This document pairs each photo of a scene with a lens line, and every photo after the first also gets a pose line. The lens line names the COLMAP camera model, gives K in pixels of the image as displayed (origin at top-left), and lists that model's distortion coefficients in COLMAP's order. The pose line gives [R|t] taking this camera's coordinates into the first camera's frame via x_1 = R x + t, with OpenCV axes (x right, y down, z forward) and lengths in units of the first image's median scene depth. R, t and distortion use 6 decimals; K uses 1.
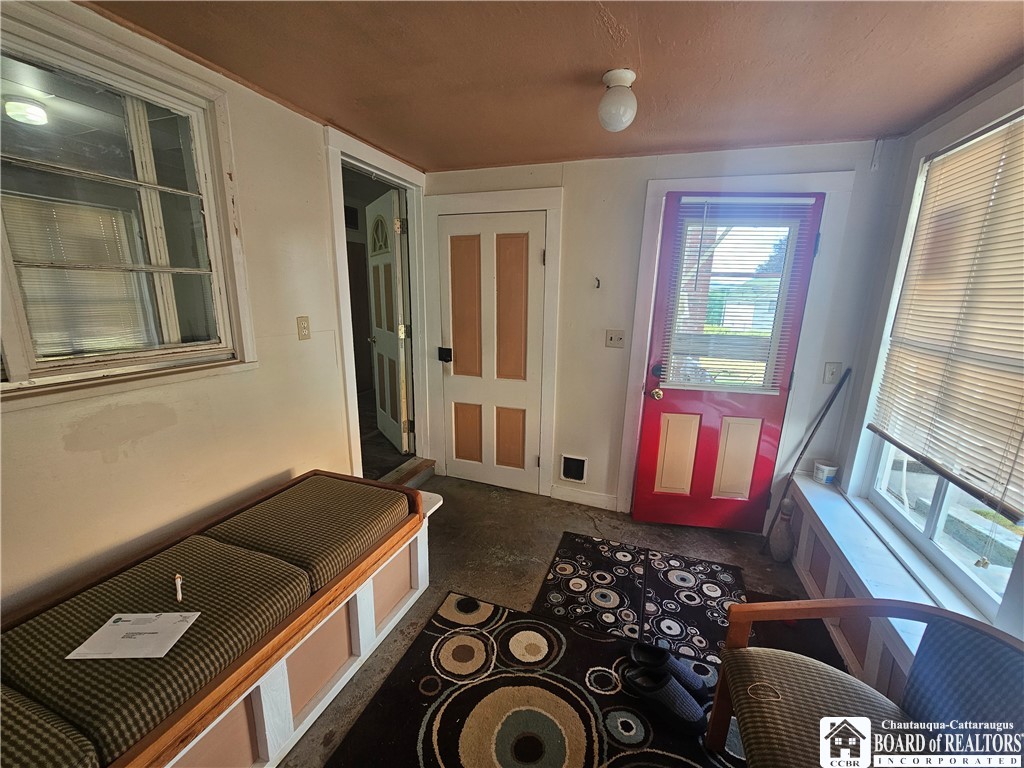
lens RADIAL K [[420.2, 0, 514.8], [0, 420.2, 388.0], [0, 0, 1]] dist [-0.000314, -0.000304]
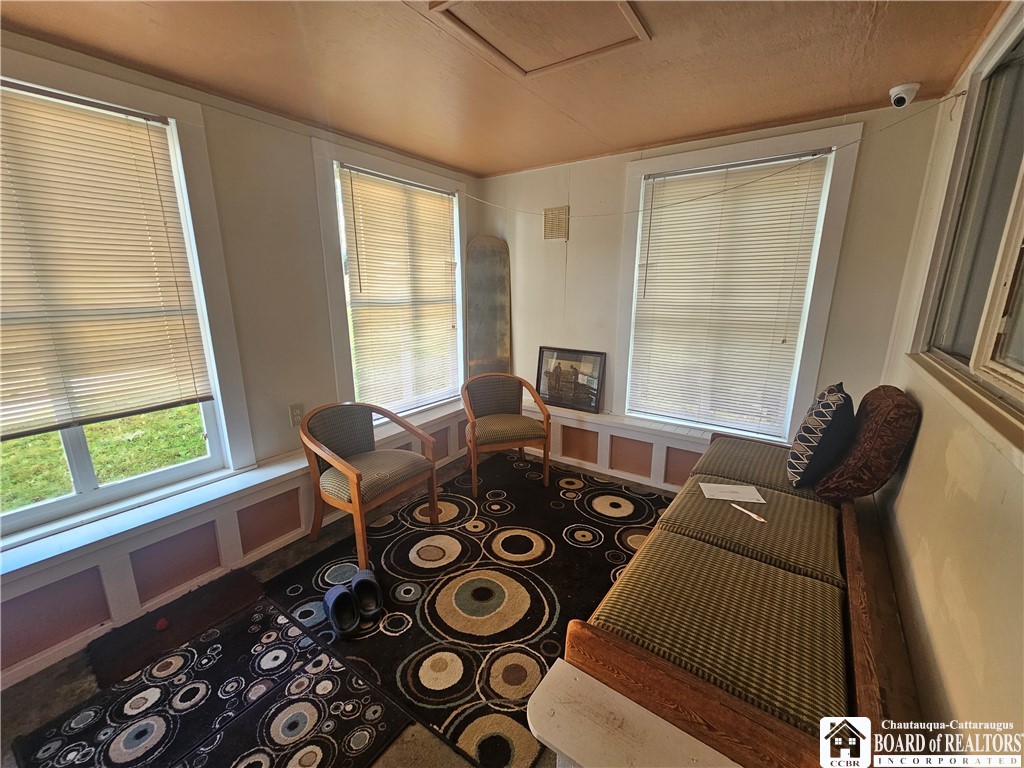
lens RADIAL K [[420.2, 0, 514.8], [0, 420.2, 388.0], [0, 0, 1]] dist [-0.000314, -0.000304]
pose [[-0.963194, -0.093080, 0.252179, -0.284184], [0.031775, 0.892132, 0.450655, -0.310615], [-0.266924, 0.442081, -0.856339, 1.456365]]
